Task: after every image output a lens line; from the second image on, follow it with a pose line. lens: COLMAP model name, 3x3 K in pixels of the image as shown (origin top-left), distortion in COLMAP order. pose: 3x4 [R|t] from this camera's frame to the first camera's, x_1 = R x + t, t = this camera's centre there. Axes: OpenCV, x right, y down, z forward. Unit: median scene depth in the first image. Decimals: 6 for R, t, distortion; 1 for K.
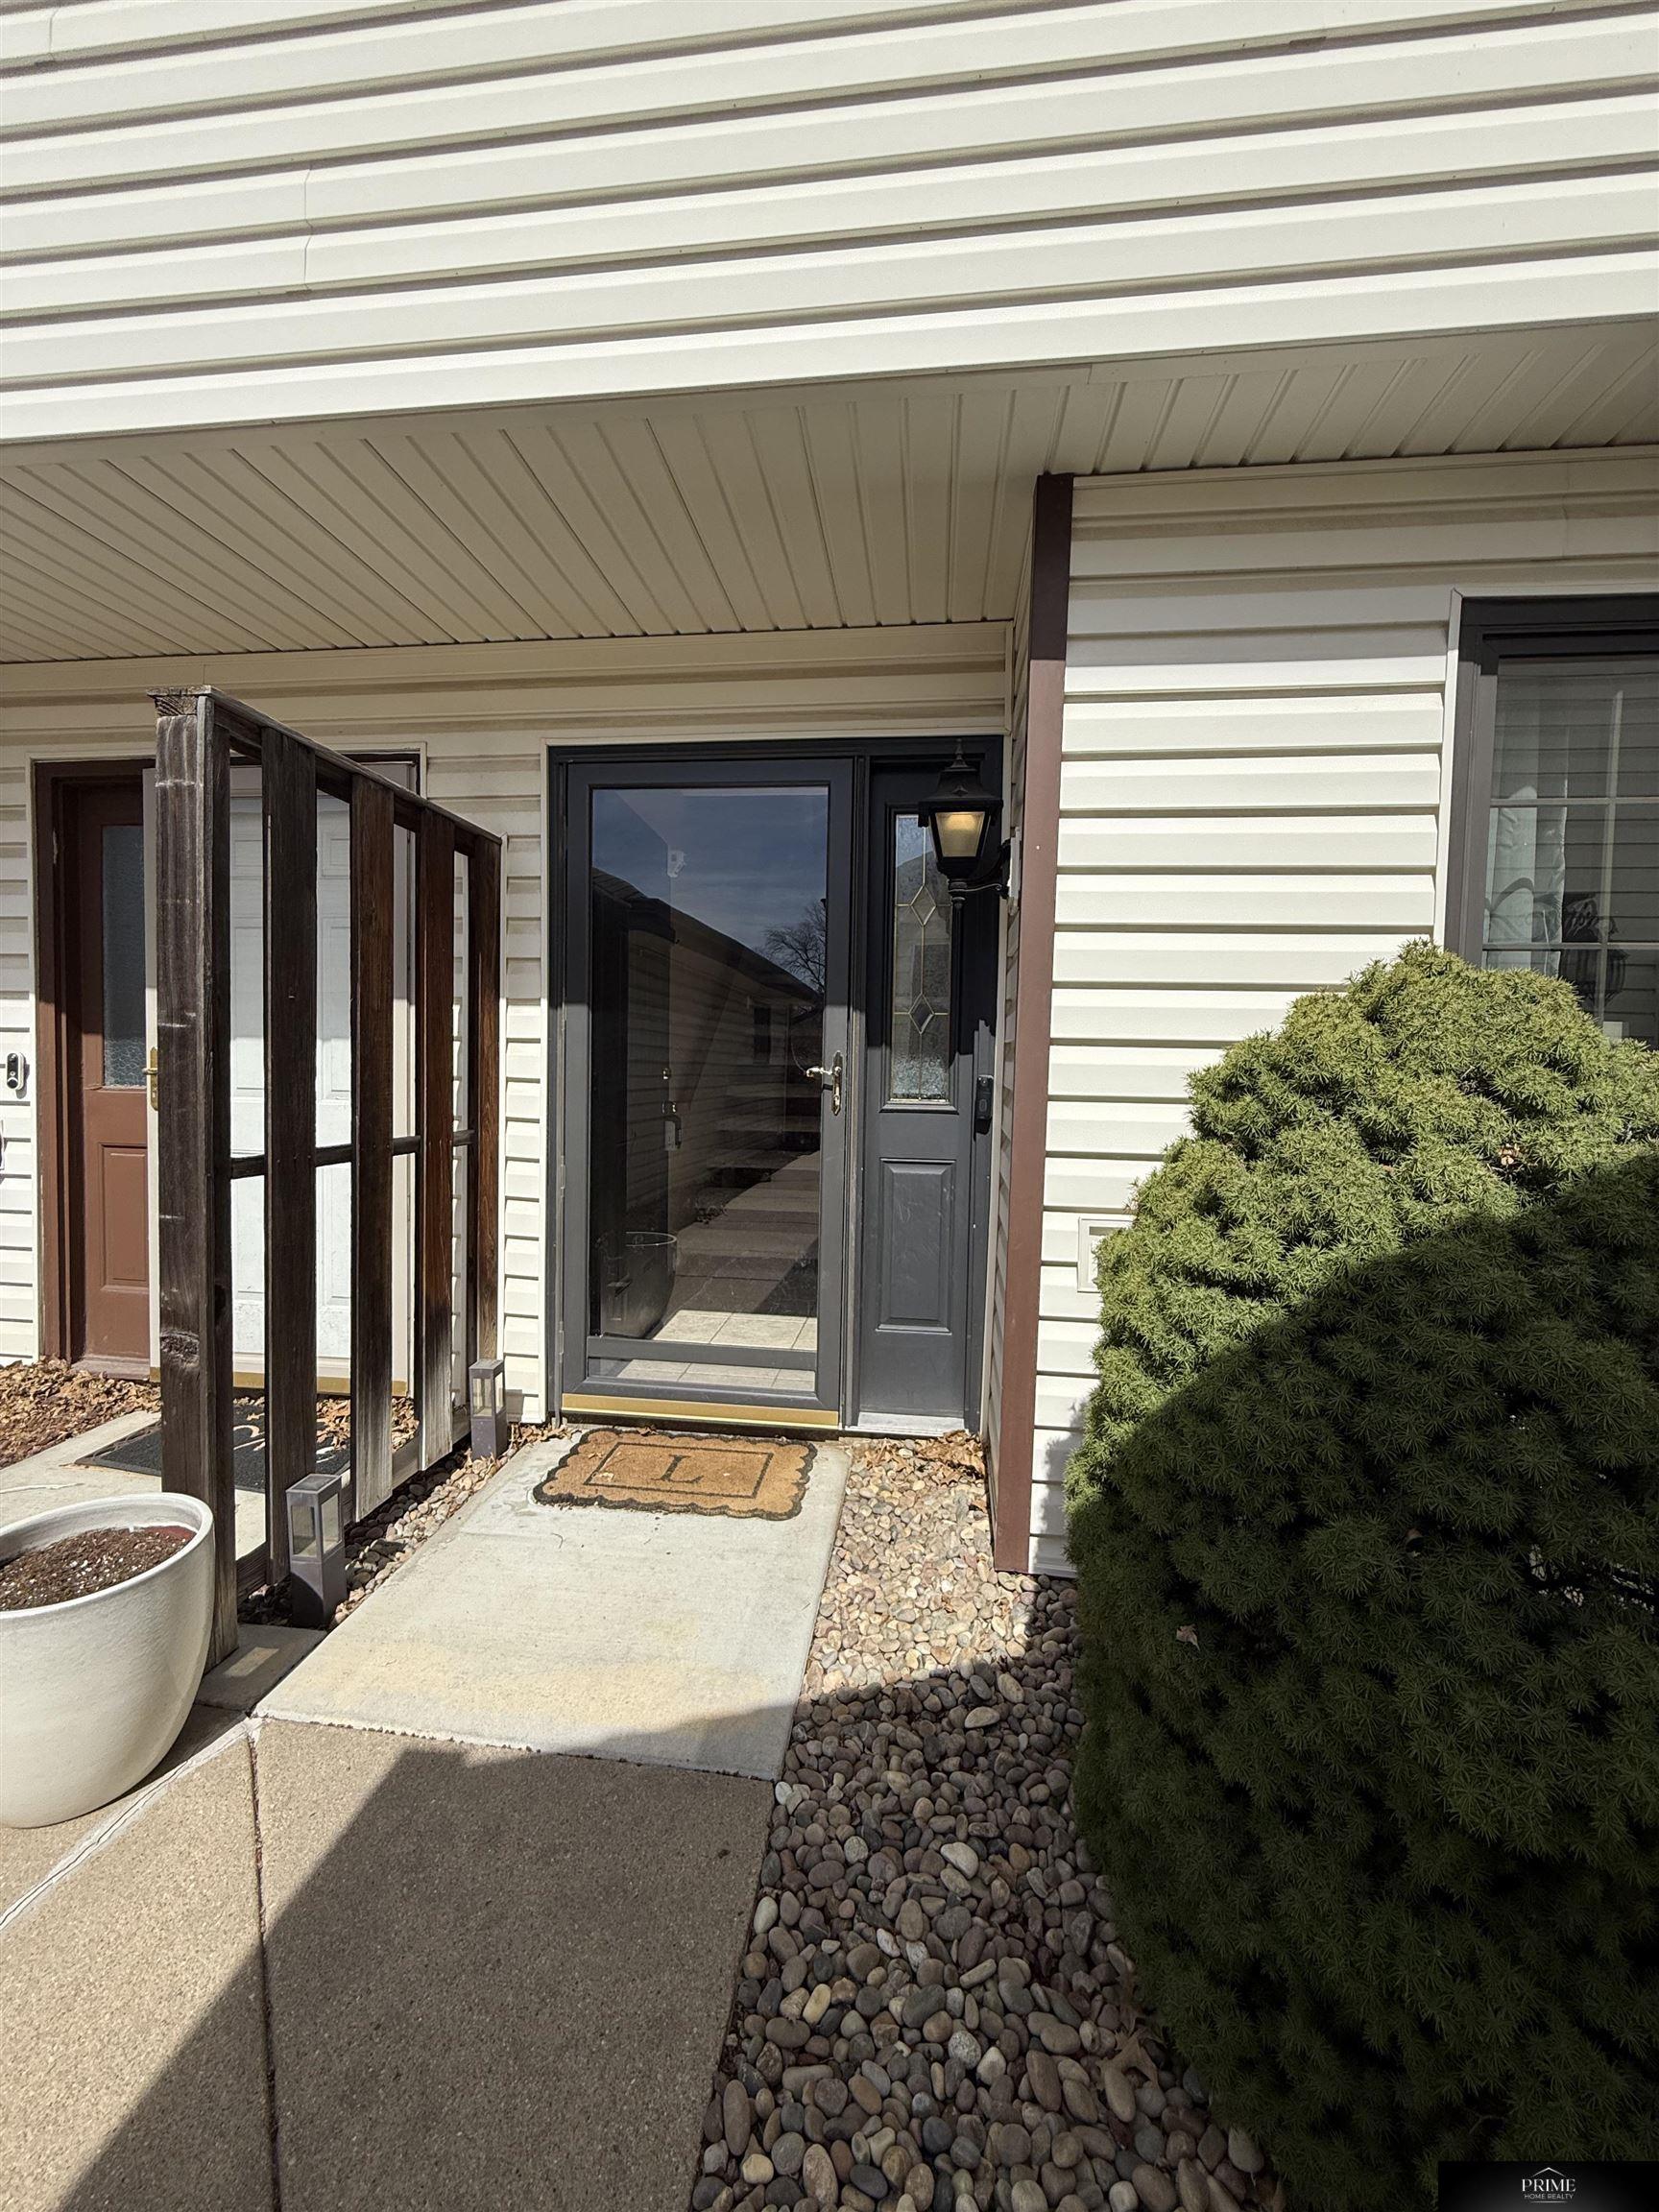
lens RADIAL K [[880.7, 0, 832.2], [0, 880.7, 1100.9], [0, 0, 1]] dist [-0.000869, 0.000486]
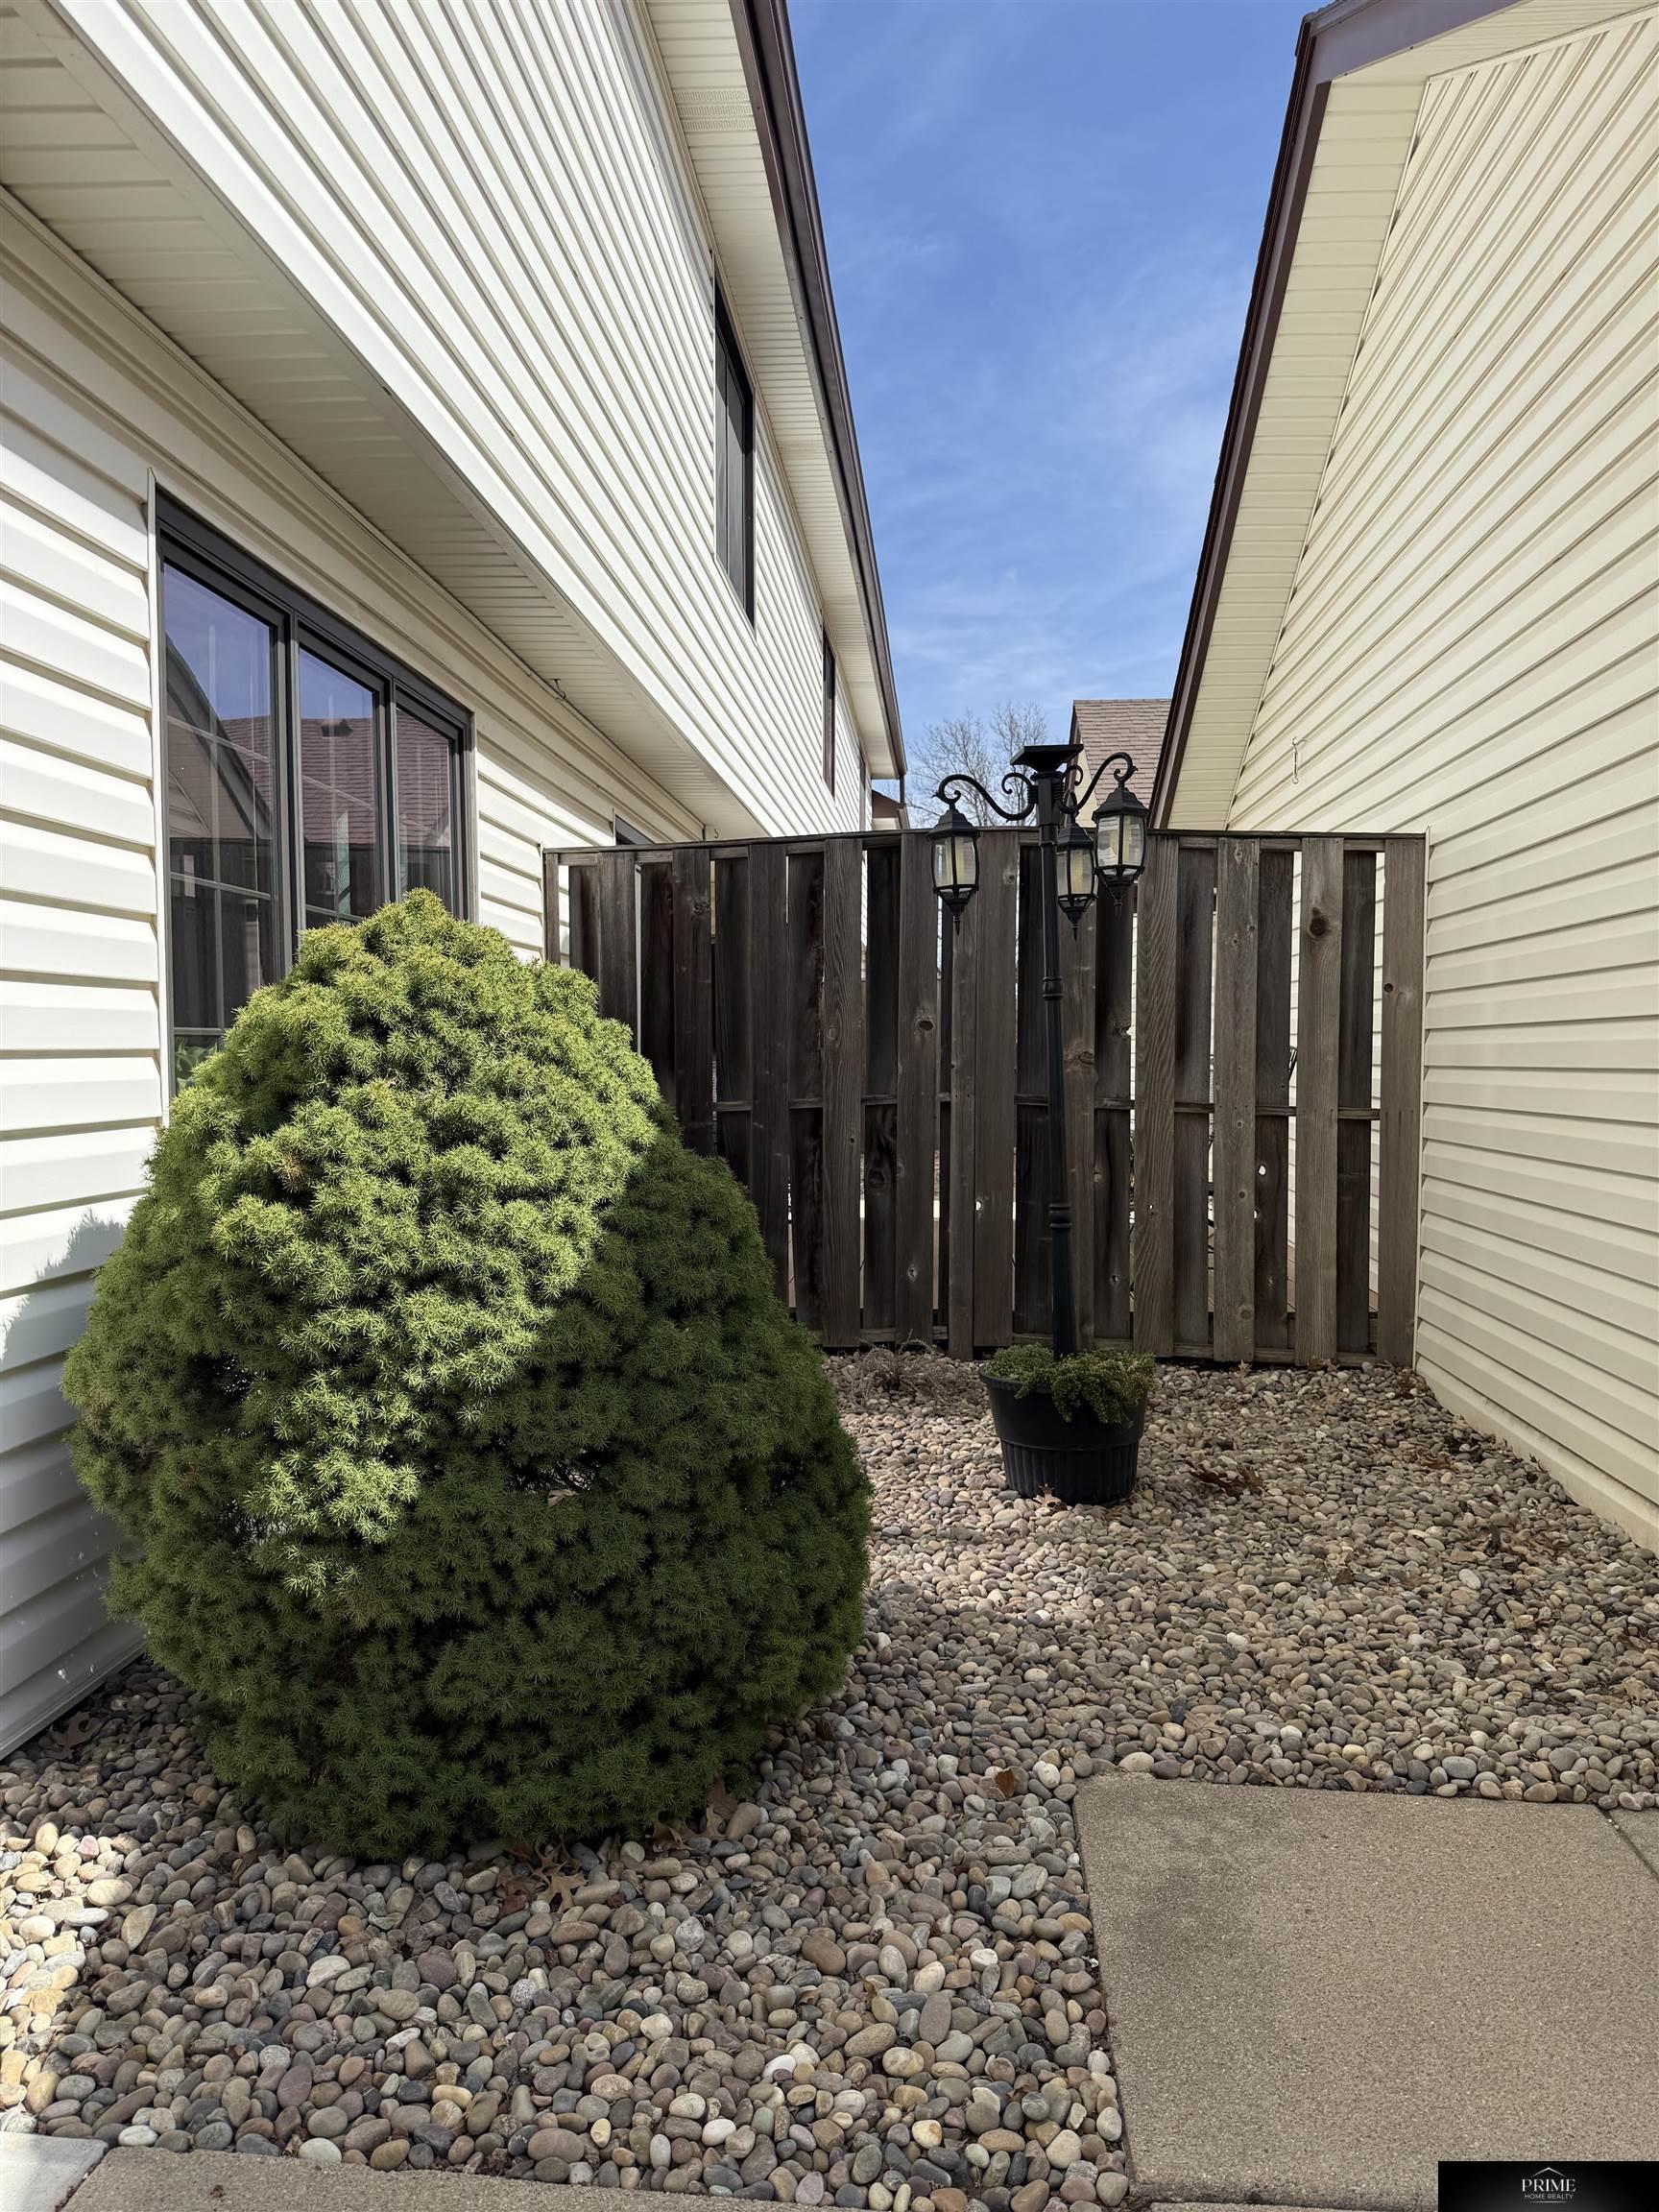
lens RADIAL K [[1560.2, 0, 820.4], [0, 1560.2, 1106.0], [0, 0, 1]] dist [0.061819, -0.092170]
pose [[-0.044773, -0.061153, 0.997124, -1.282197], [0.042894, 0.997086, 0.063077, -0.013449], [-0.998076, 0.045595, -0.042019, 0.566787]]
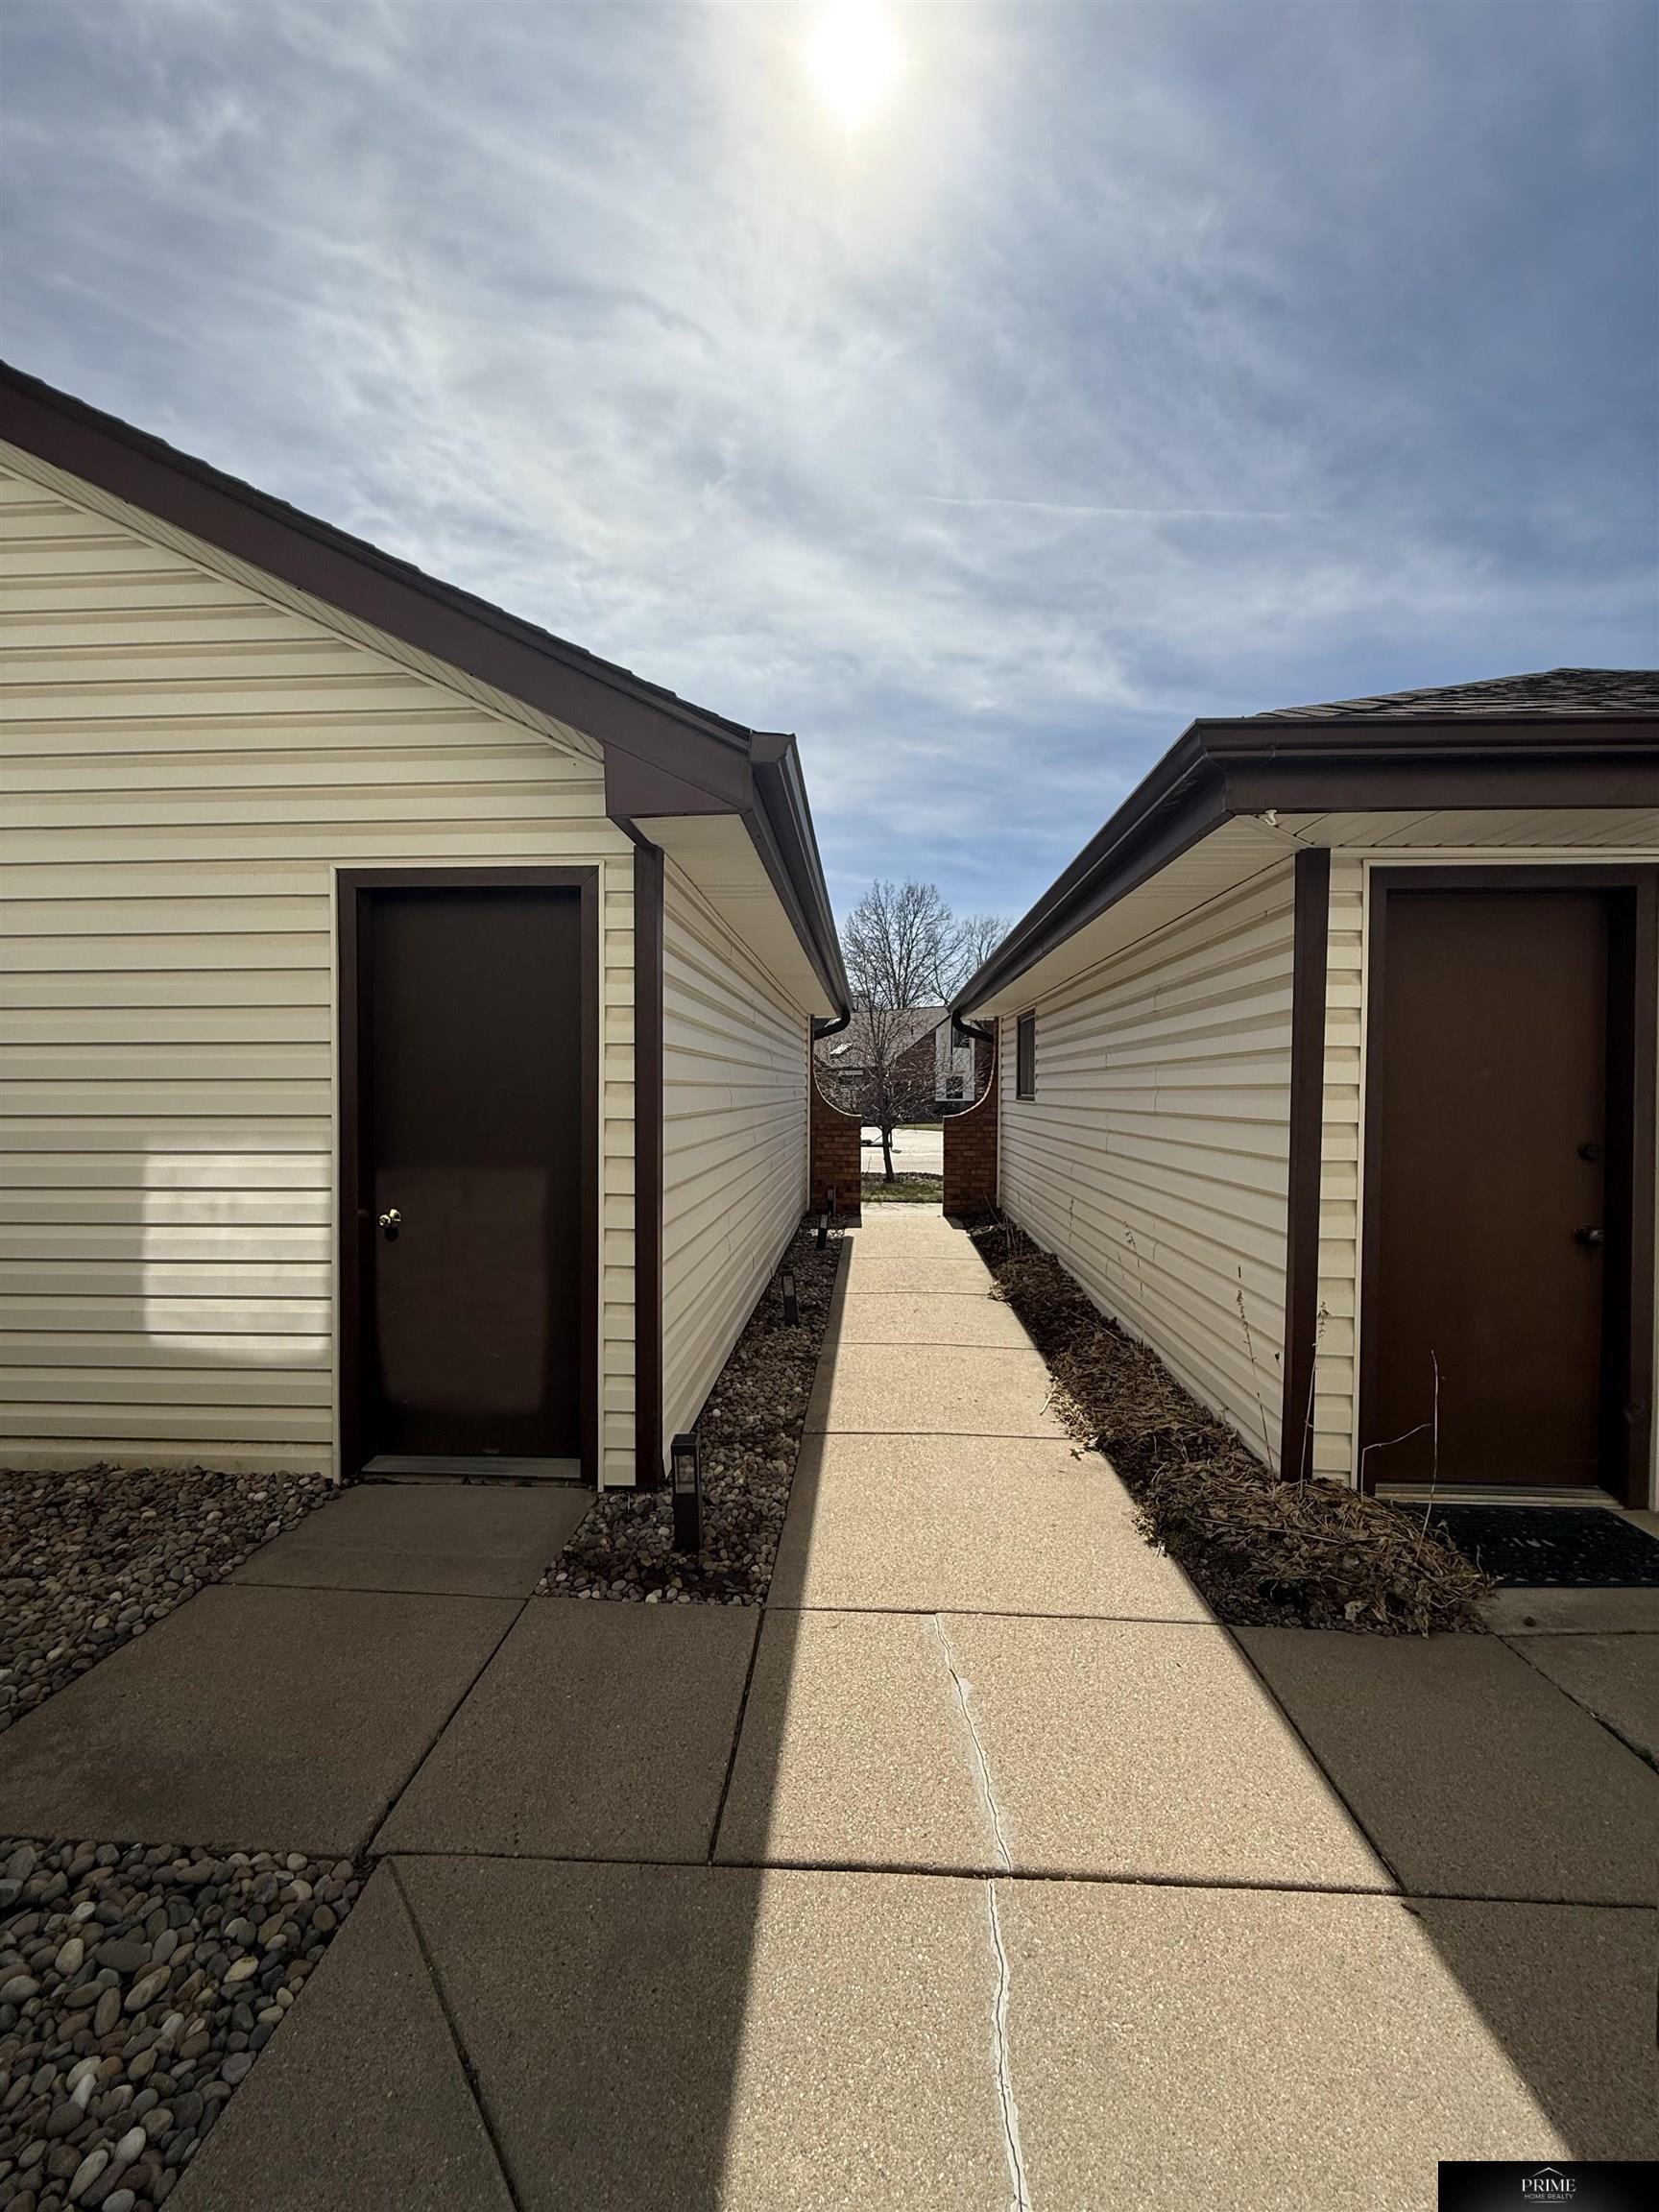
lens RADIAL K [[880.7, 0, 832.2], [0, 880.7, 1100.9], [0, 0, 1]] dist [-0.000869, 0.000486]
pose [[-0.995626, -0.029754, -0.088561, -0.623822], [-0.034349, 0.998117, 0.050822, -0.166022], [0.086882, 0.053642, -0.994773, 1.465805]]
